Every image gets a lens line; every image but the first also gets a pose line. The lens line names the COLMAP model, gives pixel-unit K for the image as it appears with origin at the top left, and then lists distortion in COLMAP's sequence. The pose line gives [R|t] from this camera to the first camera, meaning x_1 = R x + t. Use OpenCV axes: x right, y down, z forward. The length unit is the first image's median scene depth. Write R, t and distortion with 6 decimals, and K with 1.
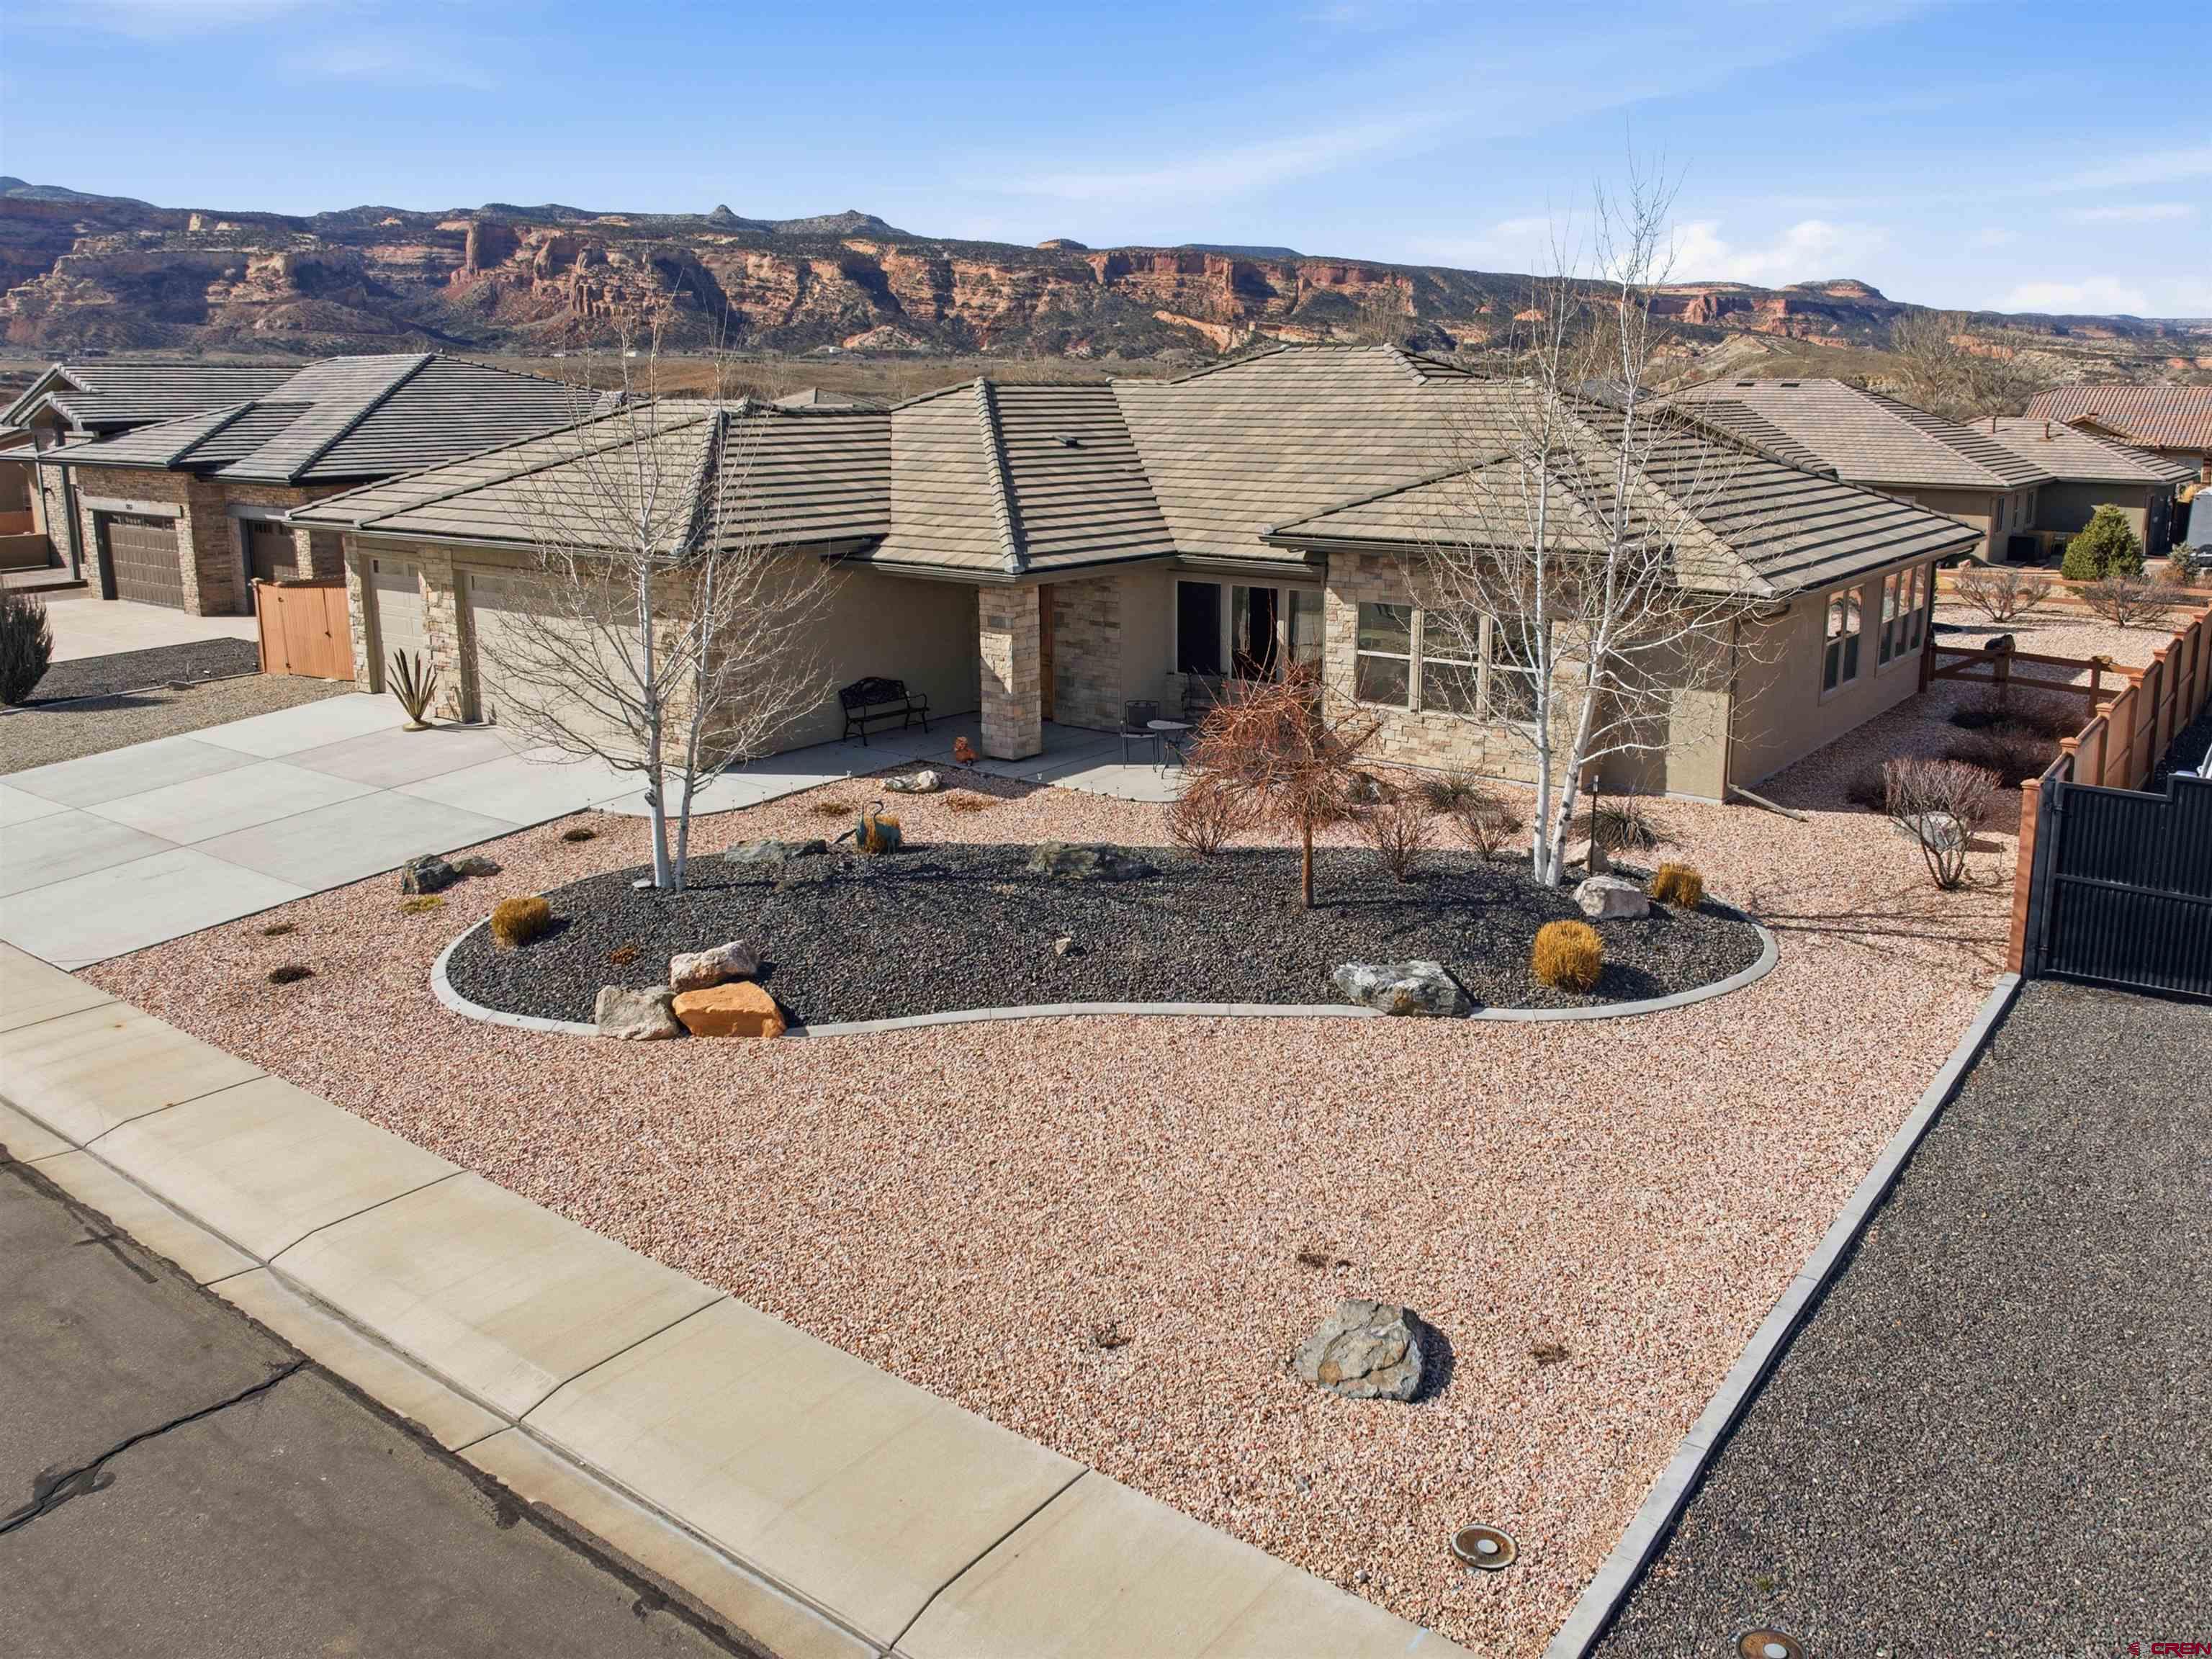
lens RADIAL K [[1652.1, 0, 1106.0], [0, 1652.1, 829.5], [0, 0, 1]] dist [-0.026846, -0.003861]
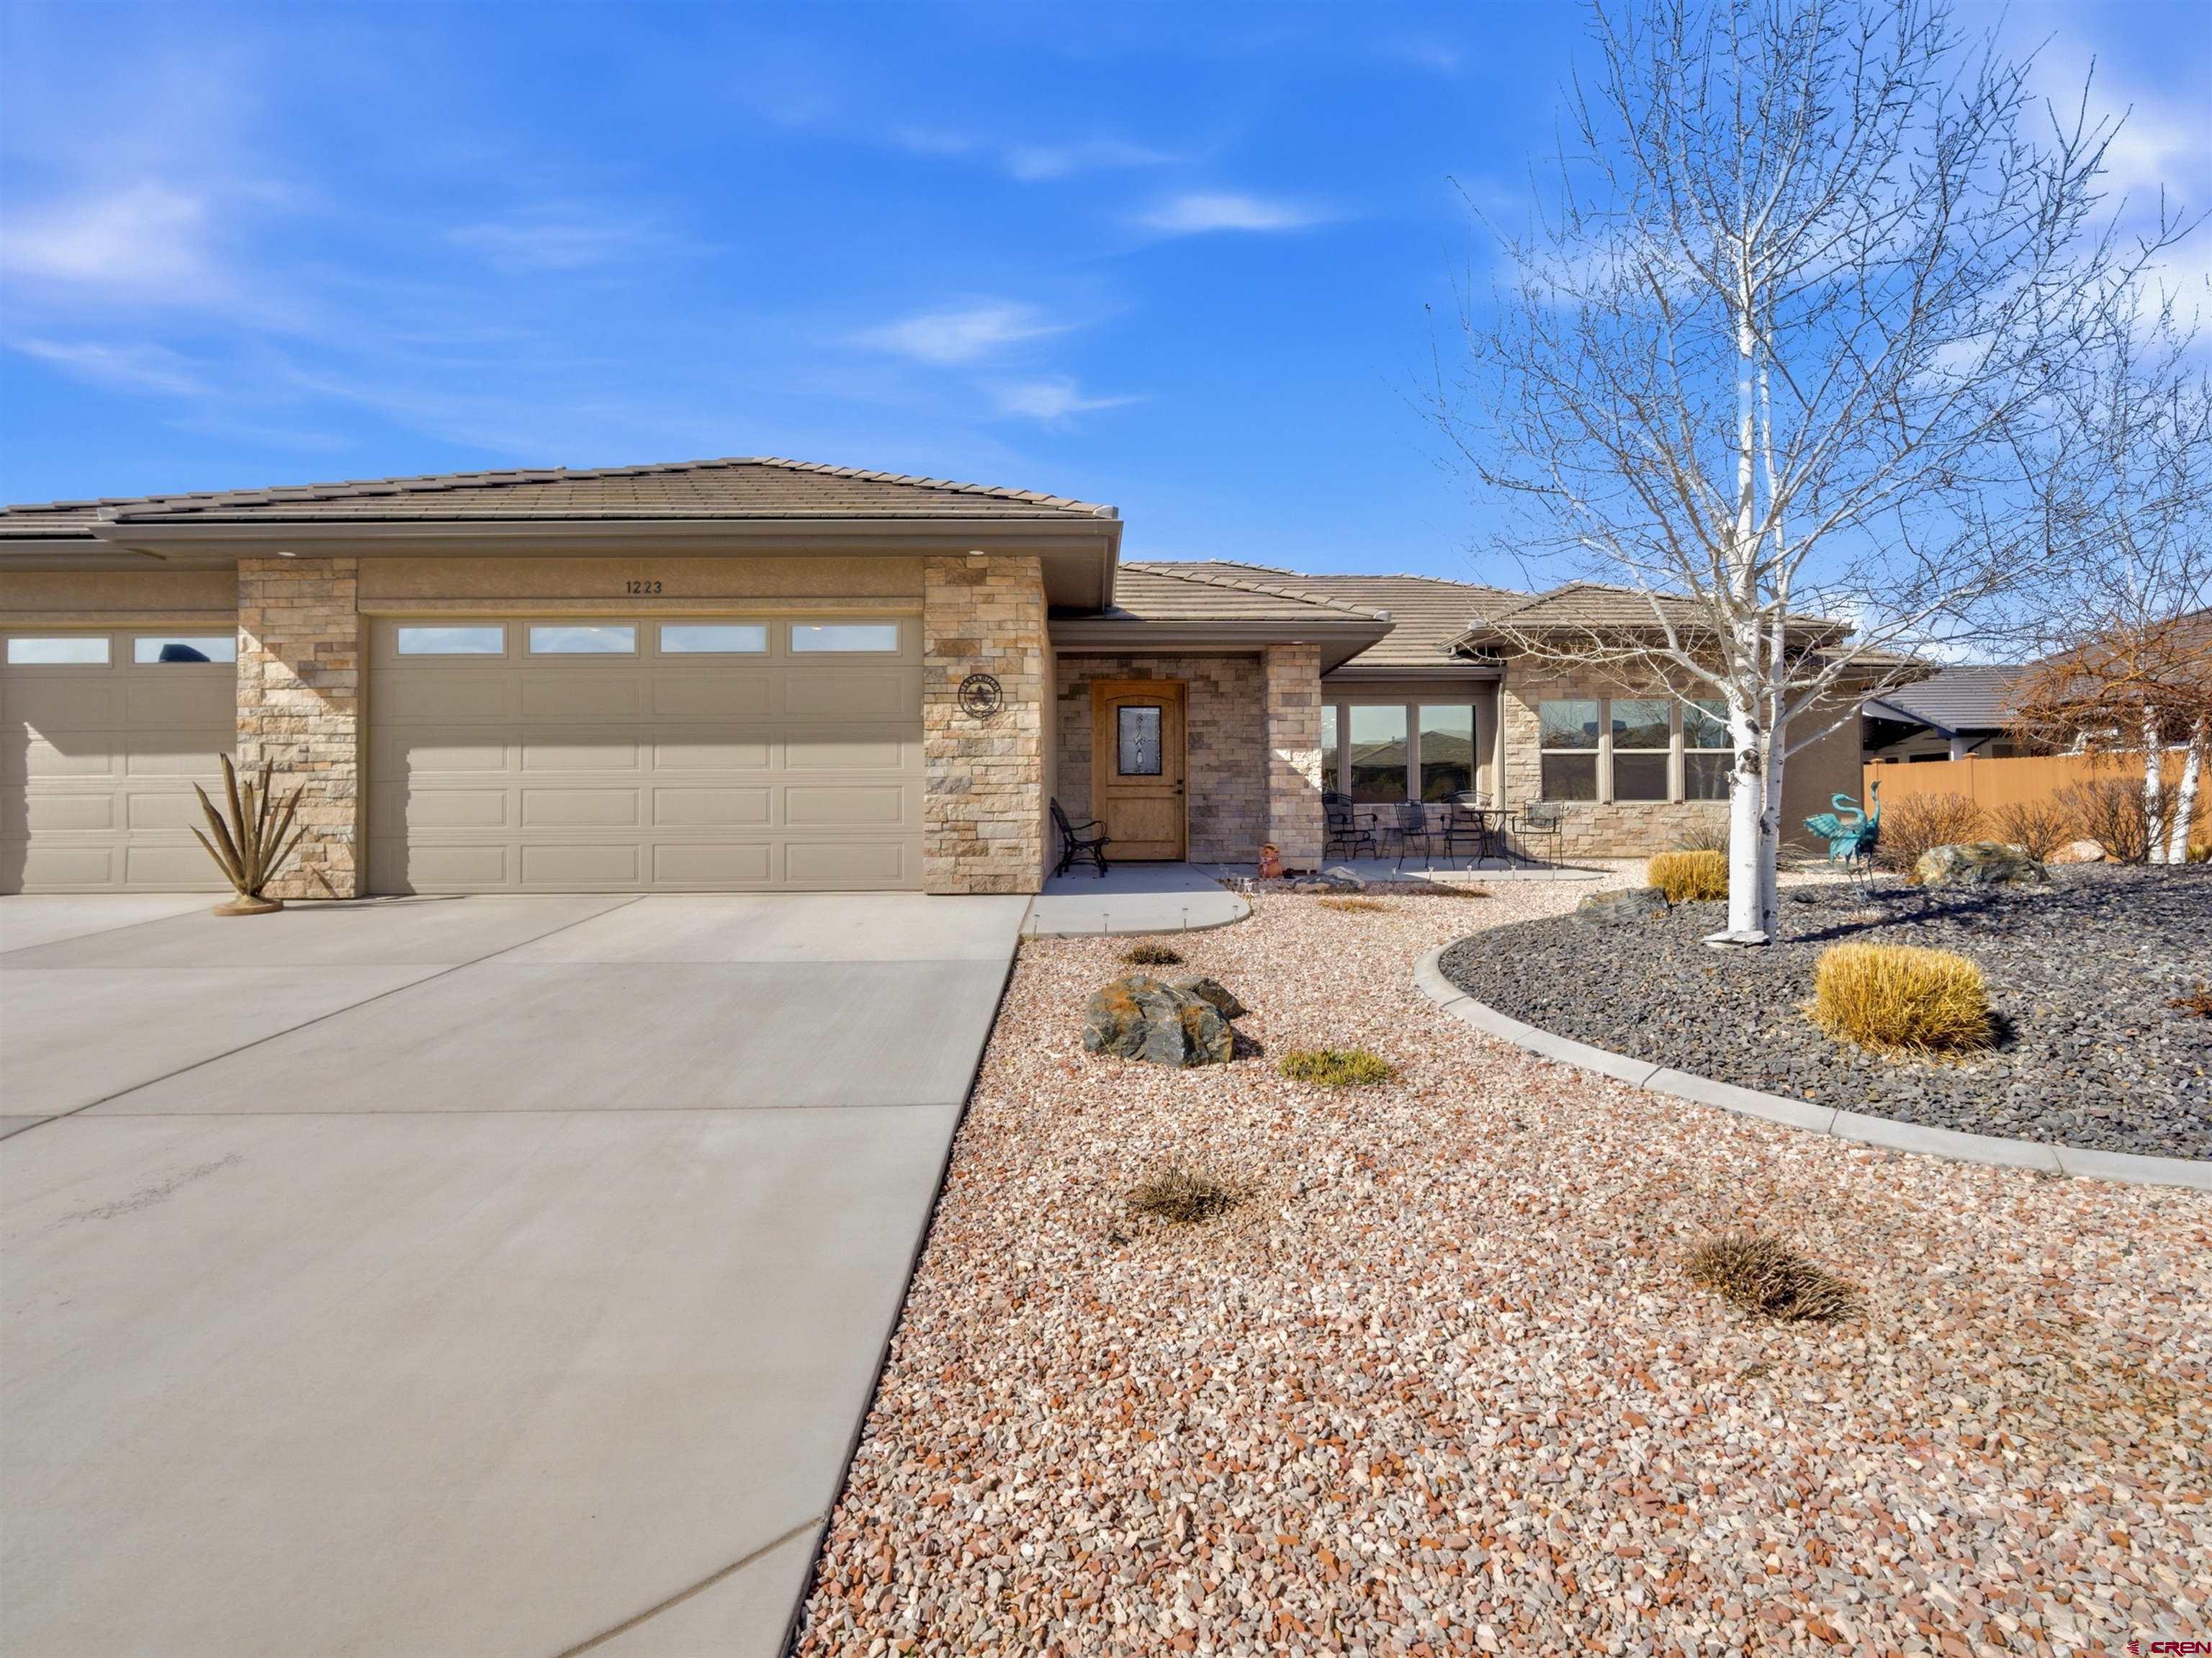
lens RADIAL K [[1107.0, 0, 1117.1], [0, 1107.0, 818.8], [0, 0, 1]] dist [-0.006584, -0.000463]
pose [[0.783249, -0.008371, 0.621651, -0.710155], [0.162826, 0.967769, -0.192122, 0.029770], [-0.600007, 0.251700, 0.759367, 0.993655]]
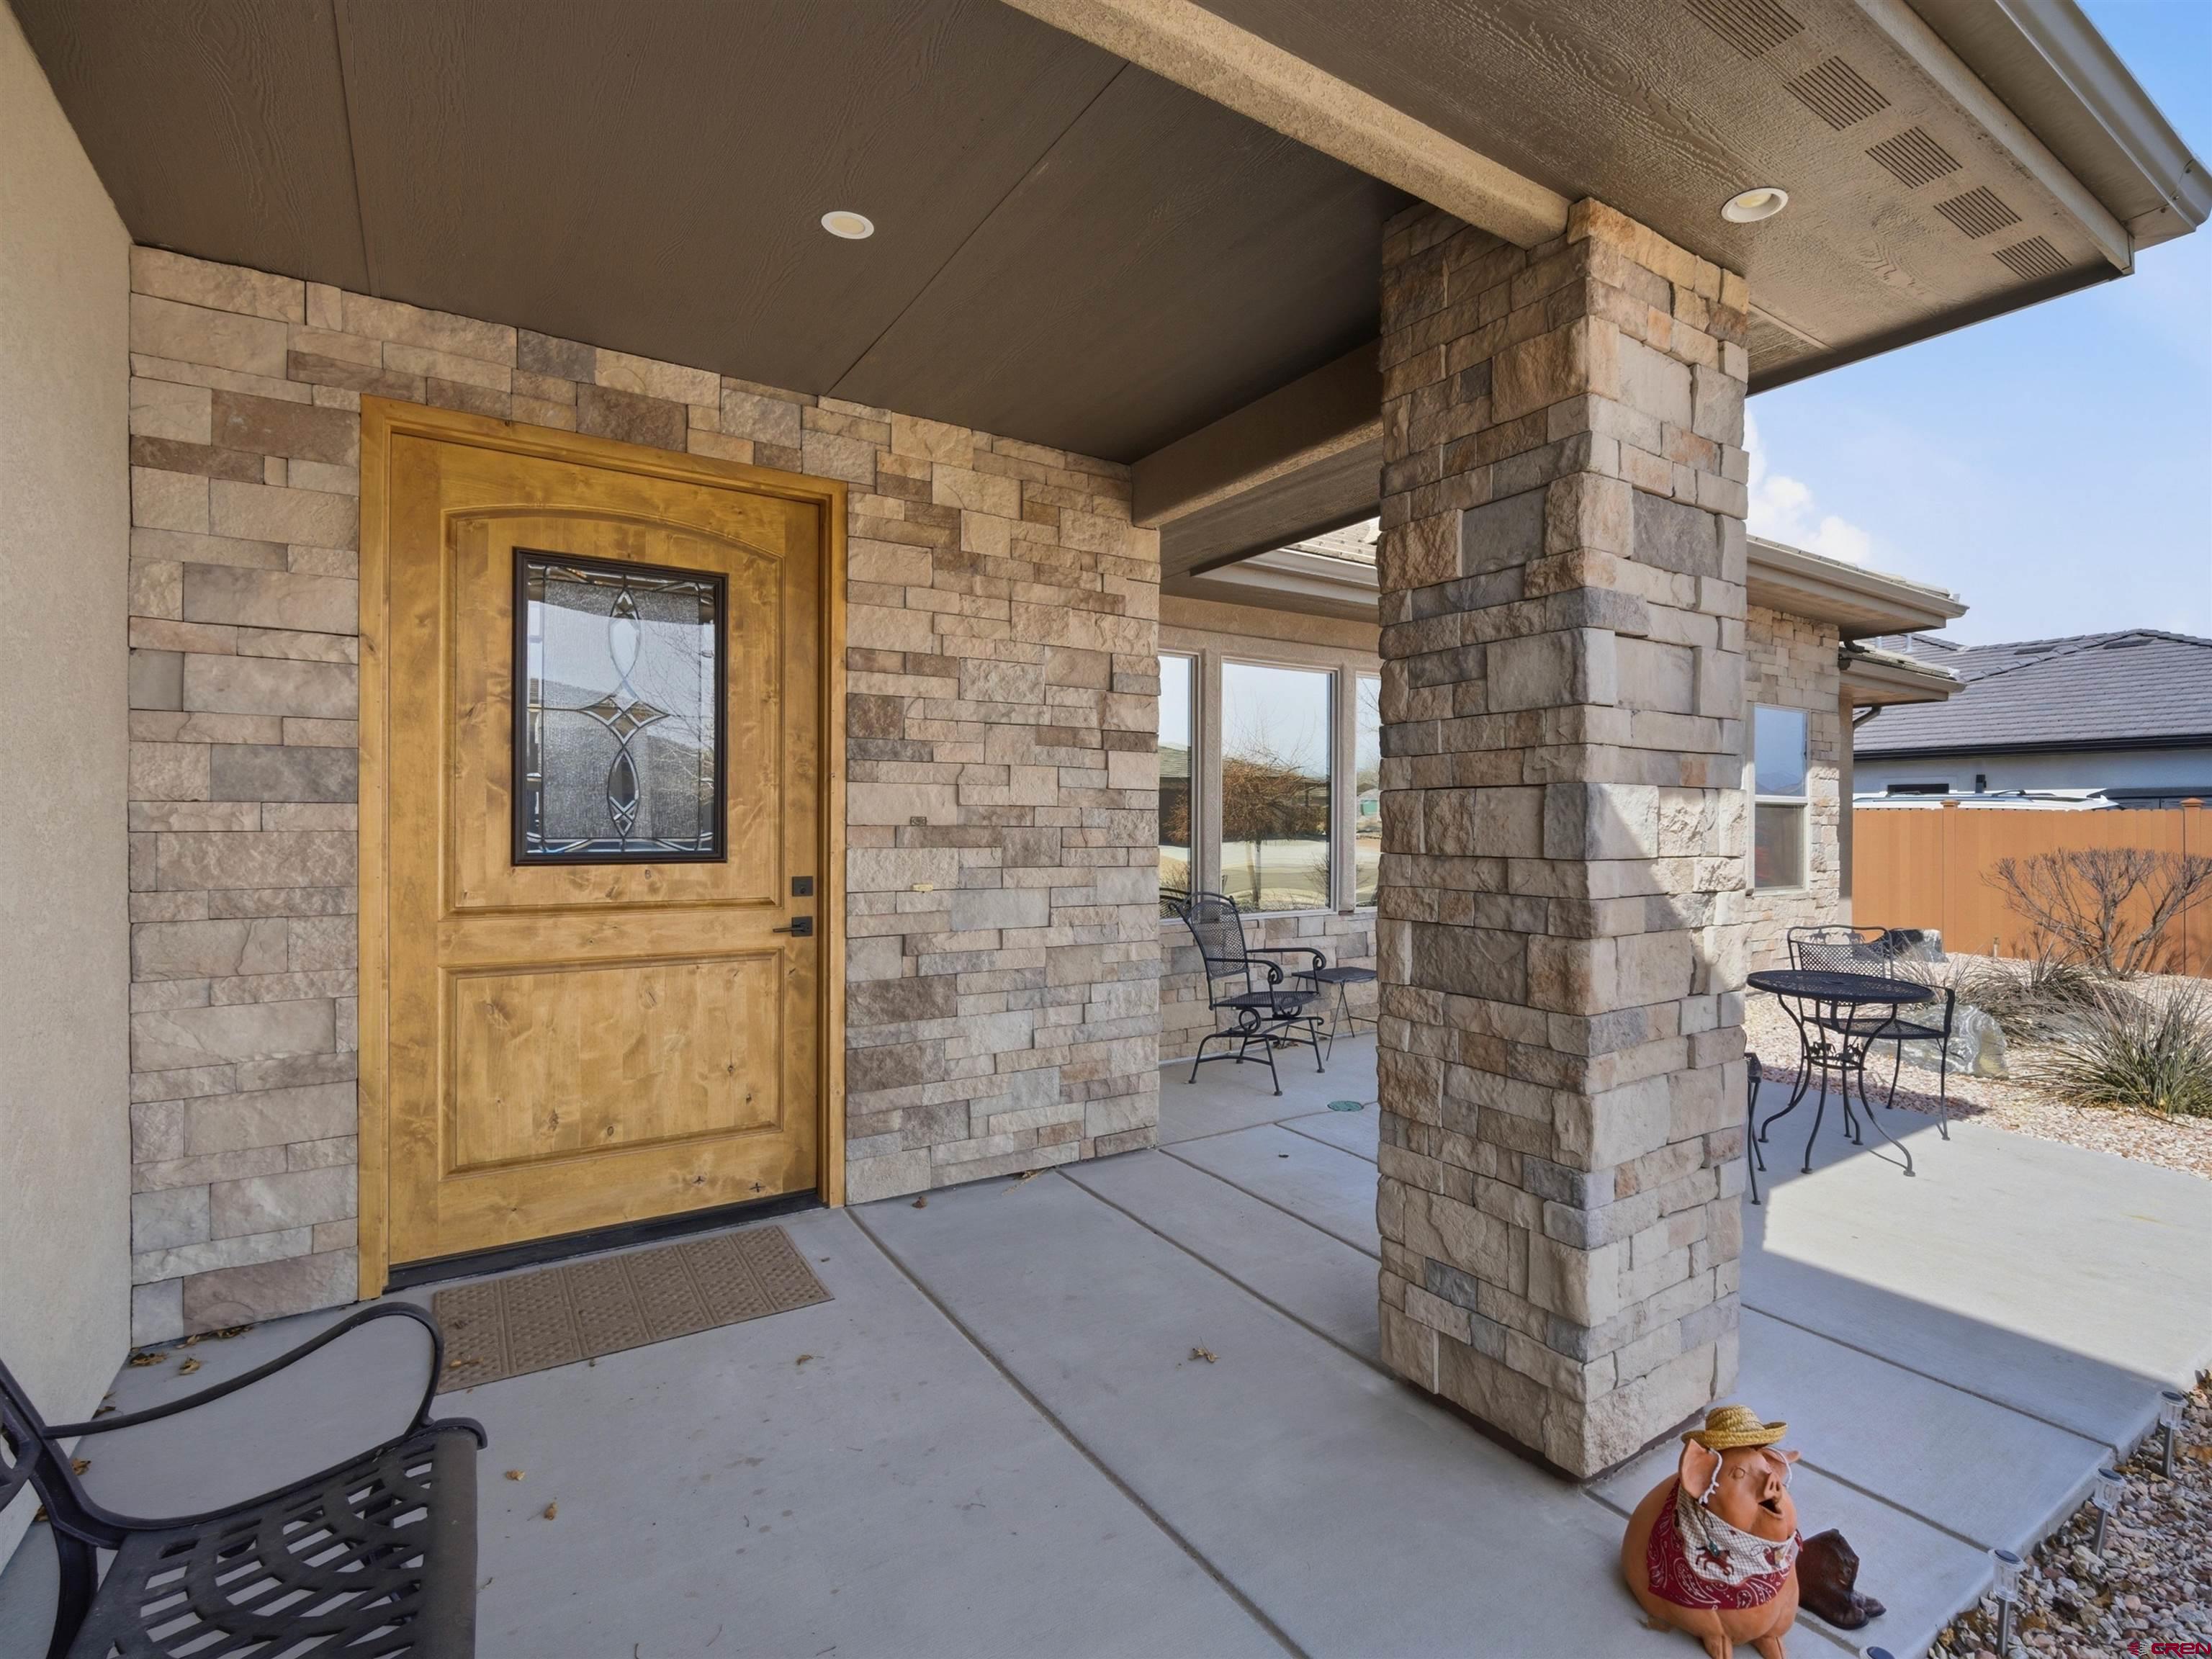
lens RADIAL K [[1111.3, 0, 1245.5], [0, 1111.3, 818.2], [0, 0, 1]] dist [-0.009217, -0.000062]
pose [[0.275990, 0.001030, 0.961160, -0.267178], [0.238810, 0.968568, -0.069610, -0.155357], [-0.931021, 0.248746, 0.267070, 1.535676]]
